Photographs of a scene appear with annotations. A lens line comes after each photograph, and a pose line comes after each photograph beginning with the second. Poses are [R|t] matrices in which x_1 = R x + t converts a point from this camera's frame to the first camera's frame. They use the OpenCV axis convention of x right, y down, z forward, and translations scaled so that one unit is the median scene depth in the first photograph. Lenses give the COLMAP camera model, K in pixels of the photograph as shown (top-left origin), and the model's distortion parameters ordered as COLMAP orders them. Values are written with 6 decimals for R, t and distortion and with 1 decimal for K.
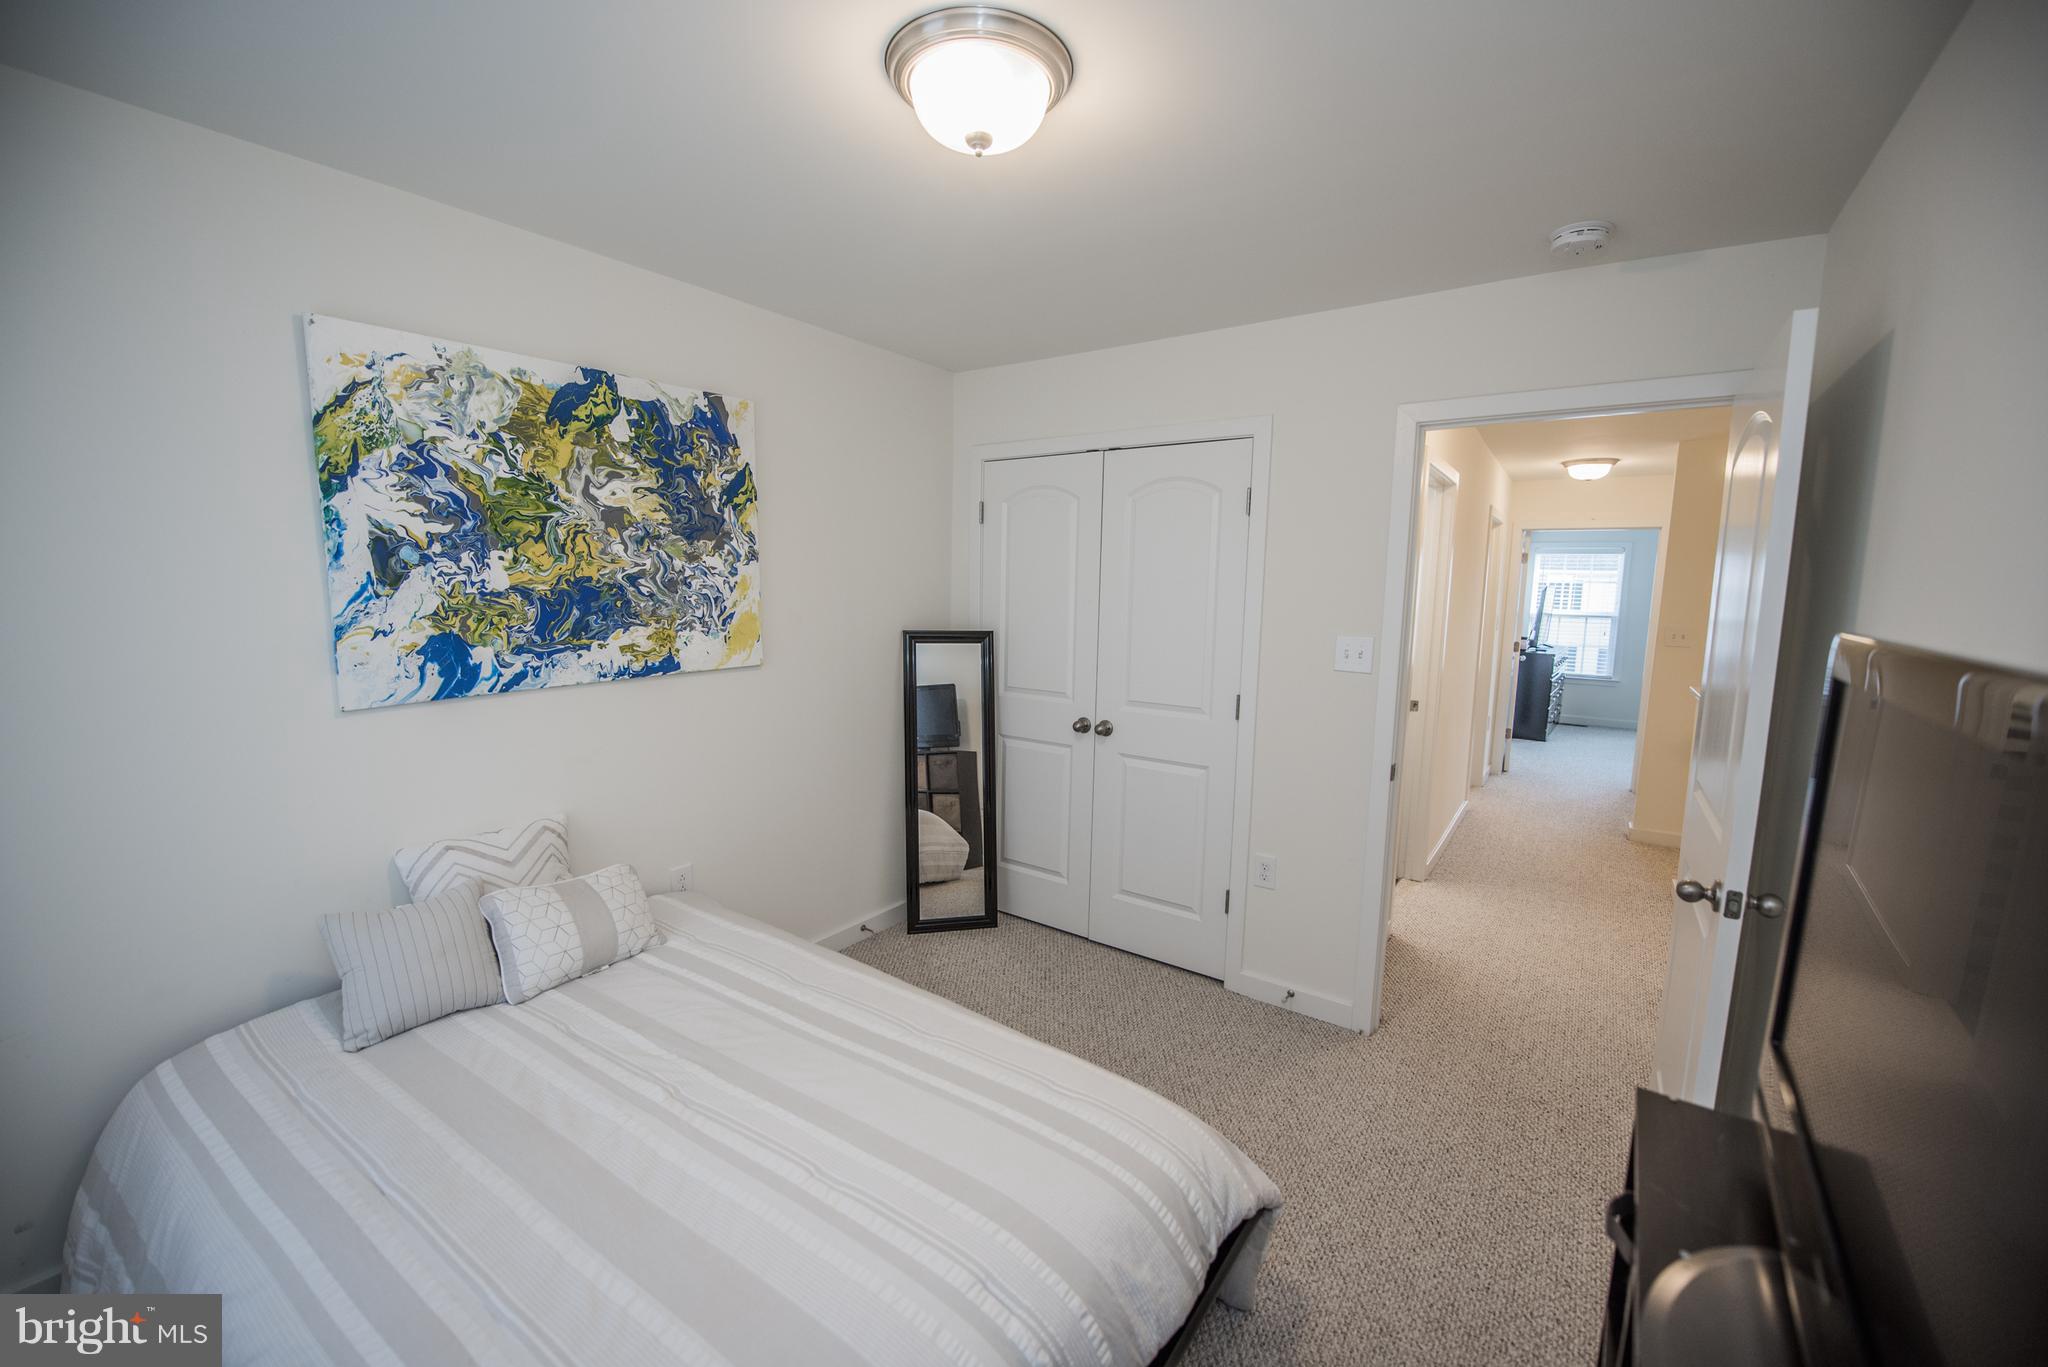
lens RADIAL K [[816.7, 0, 1014.7], [0, 816.7, 689.2], [0, 0, 1]] dist [-0.011662, -0.001783]
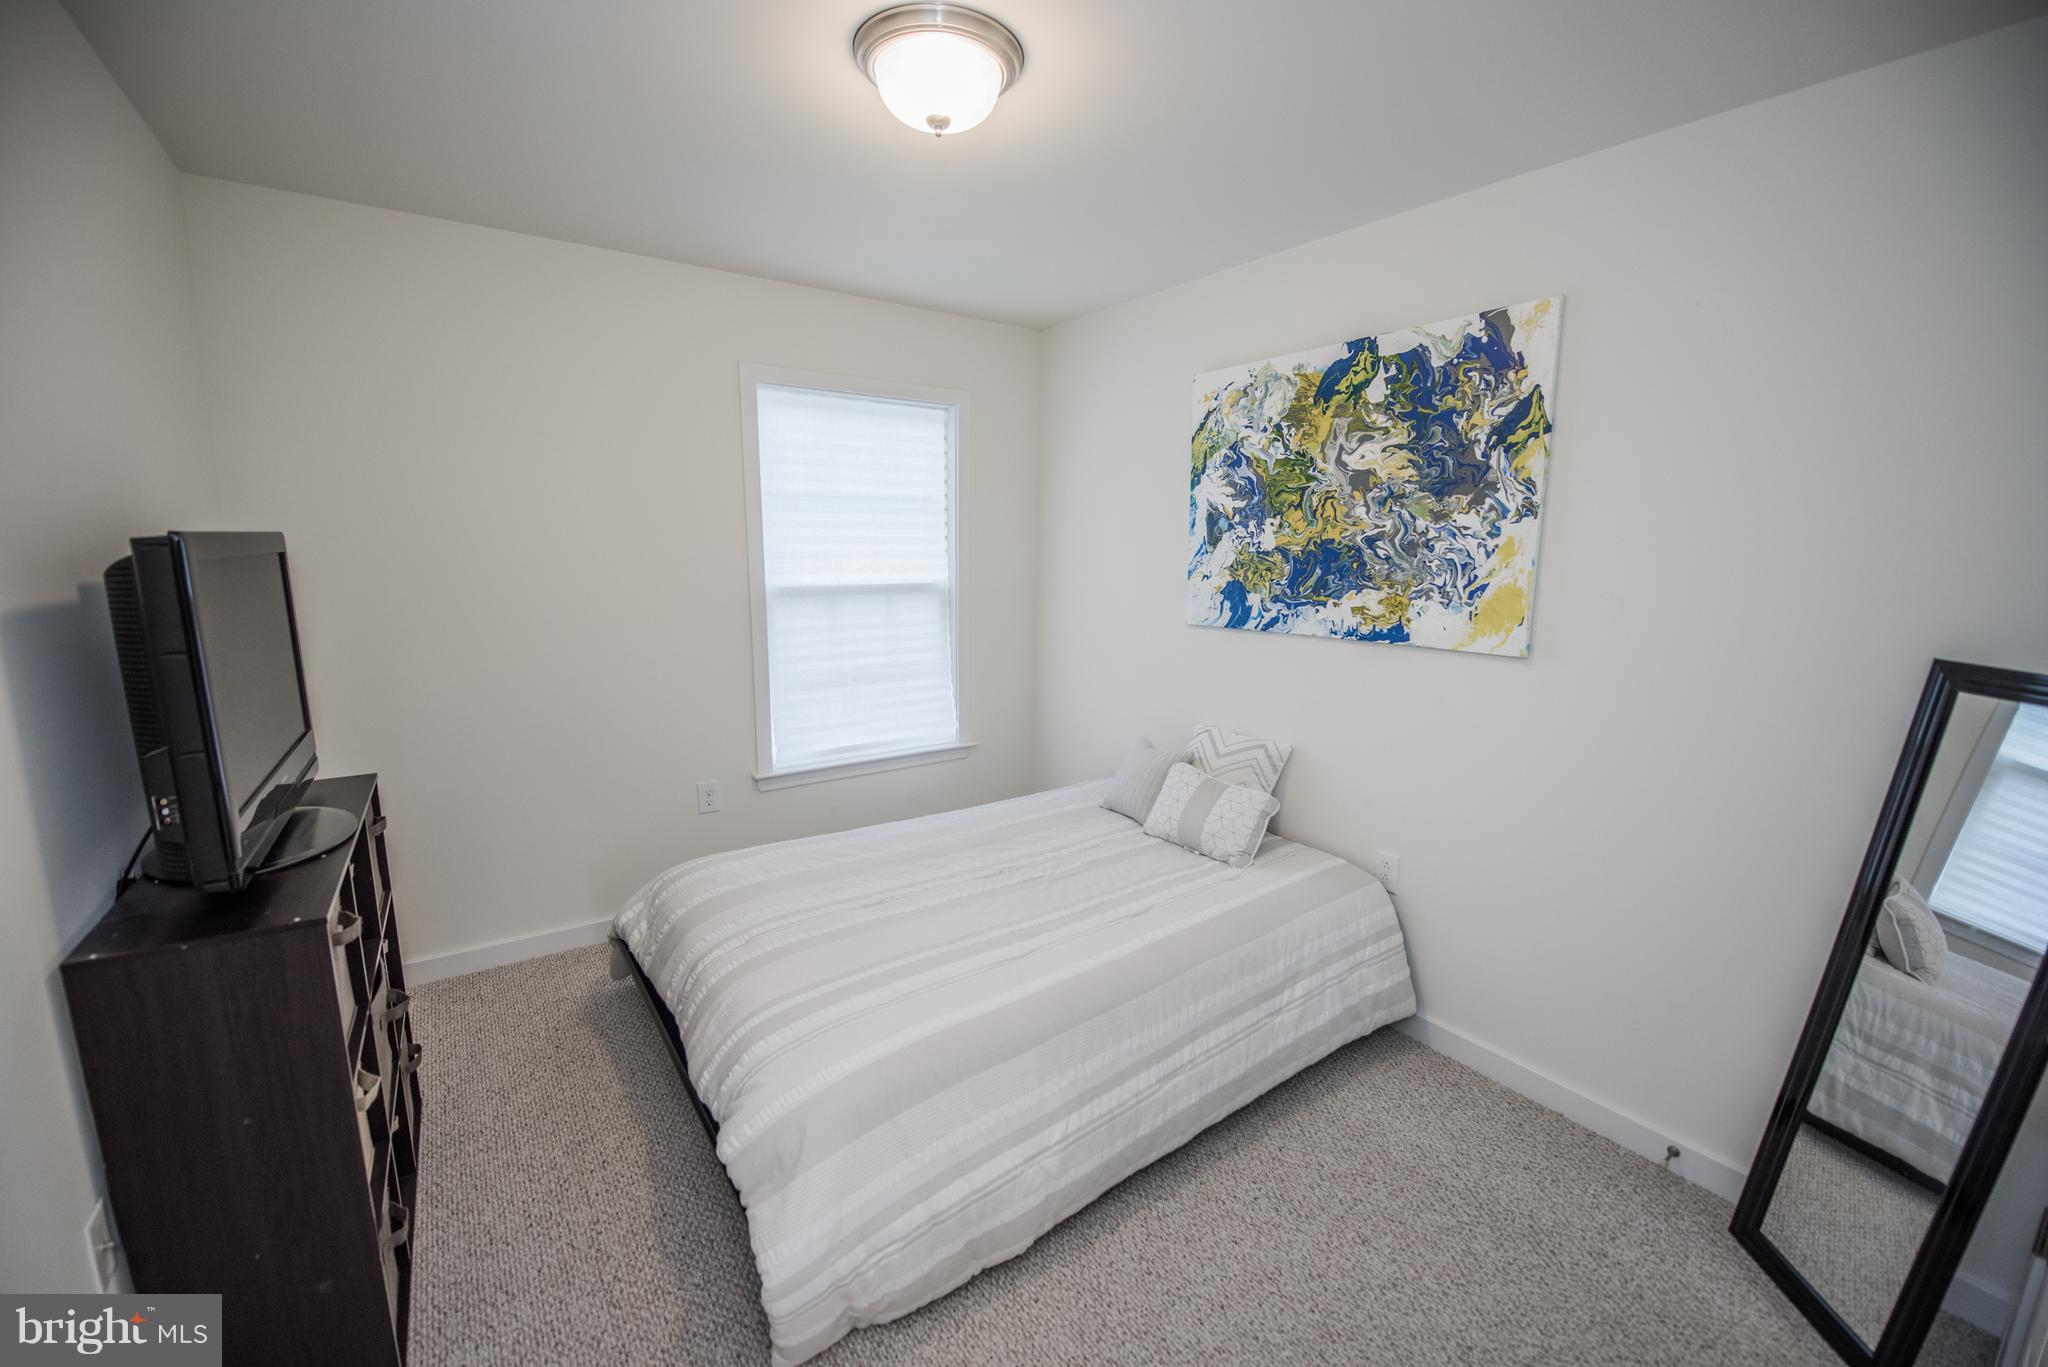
lens RADIAL K [[816.7, 0, 1023.8], [0, 816.7, 688.7], [0, 0, 1]] dist [-0.011662, -0.001783]
pose [[-0.322723, 0.144735, -0.935362, 0.717565], [-0.149271, 0.968089, 0.201301, -0.112854], [0.934649, 0.204587, -0.290819, 1.071579]]
